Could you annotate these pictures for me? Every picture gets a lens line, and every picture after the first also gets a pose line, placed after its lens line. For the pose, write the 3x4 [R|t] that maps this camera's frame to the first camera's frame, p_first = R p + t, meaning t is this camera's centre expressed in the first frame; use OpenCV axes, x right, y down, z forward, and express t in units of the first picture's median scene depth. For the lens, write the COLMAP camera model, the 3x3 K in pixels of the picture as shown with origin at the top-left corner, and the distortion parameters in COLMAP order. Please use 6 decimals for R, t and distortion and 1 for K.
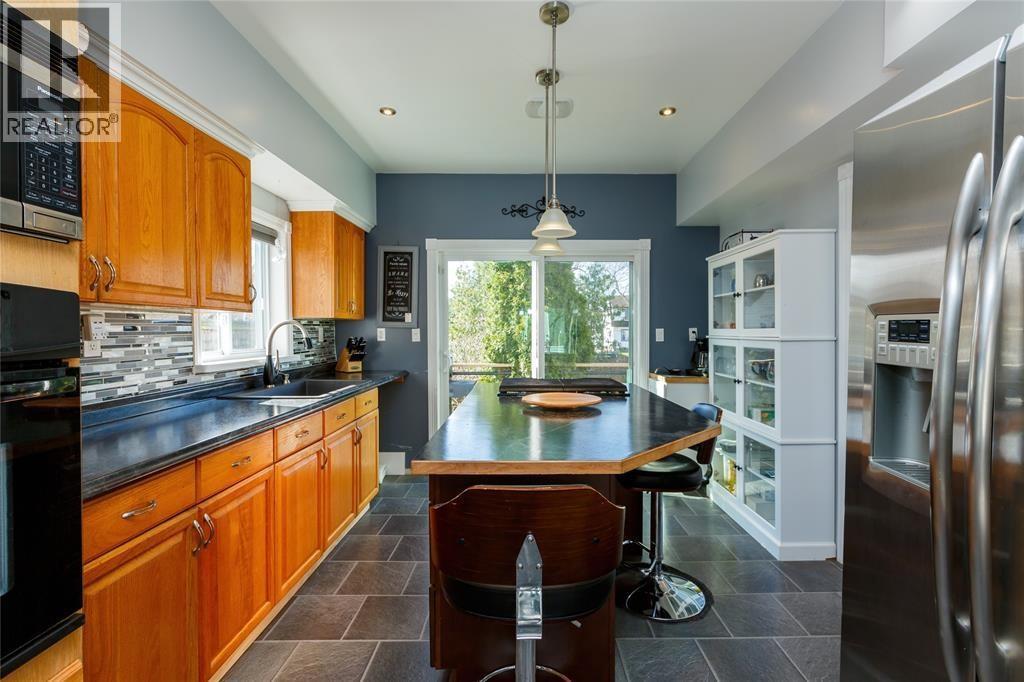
lens RADIAL K [[469.0, 0, 523.3], [0, 469.0, 337.2], [0, 0, 1]] dist [-0.001016, -0.000403]
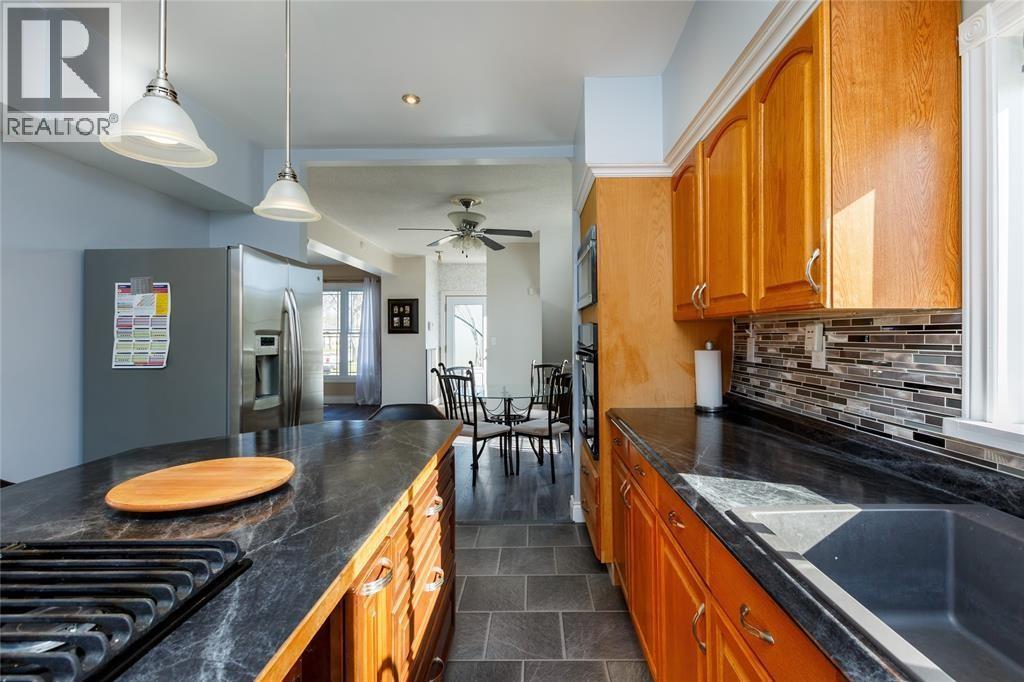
lens RADIAL K [[451.5, 0, 522.3], [0, 451.5, 335.8], [0, 0, 1]] dist [-0.001321, -0.000189]
pose [[-0.999962, 0.007339, 0.004765, -0.218004], [0.007434, 0.999768, 0.020211, -0.029794], [-0.004616, 0.020246, -0.999784, 1.234081]]
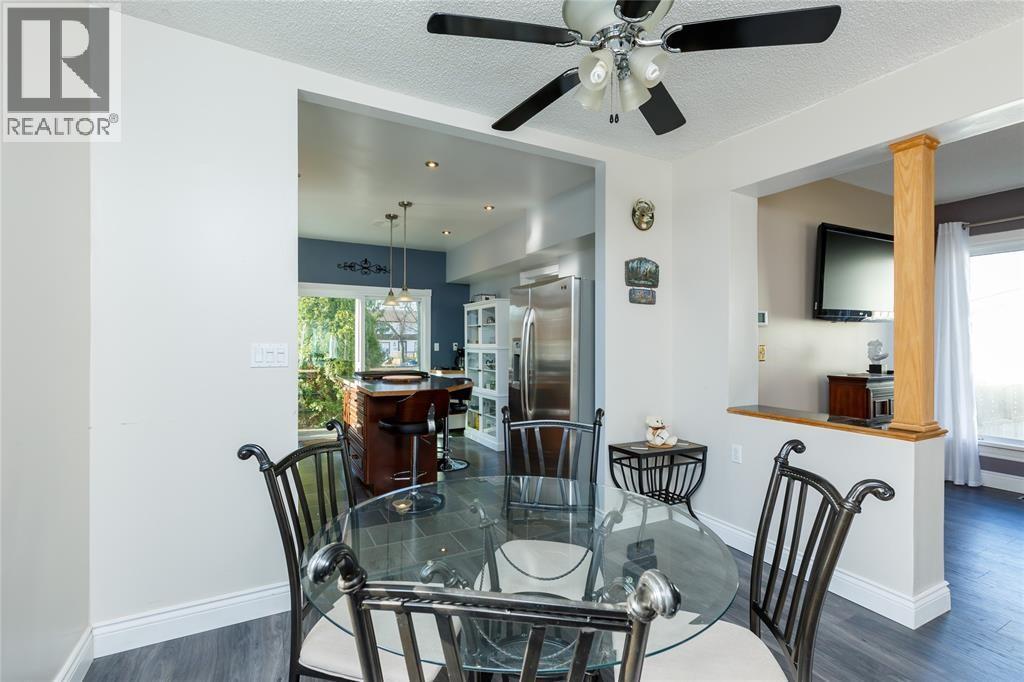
lens RADIAL K [[459.5, 0, 510.5], [0, 459.5, 338.1], [0, 0, 1]] dist [-0.000876, -0.000046]
pose [[0.877811, 0.008604, 0.478930, -0.390641], [0.003804, 0.999682, -0.024933, 0.007724], [-0.478992, 0.023709, 0.877499, -0.838150]]
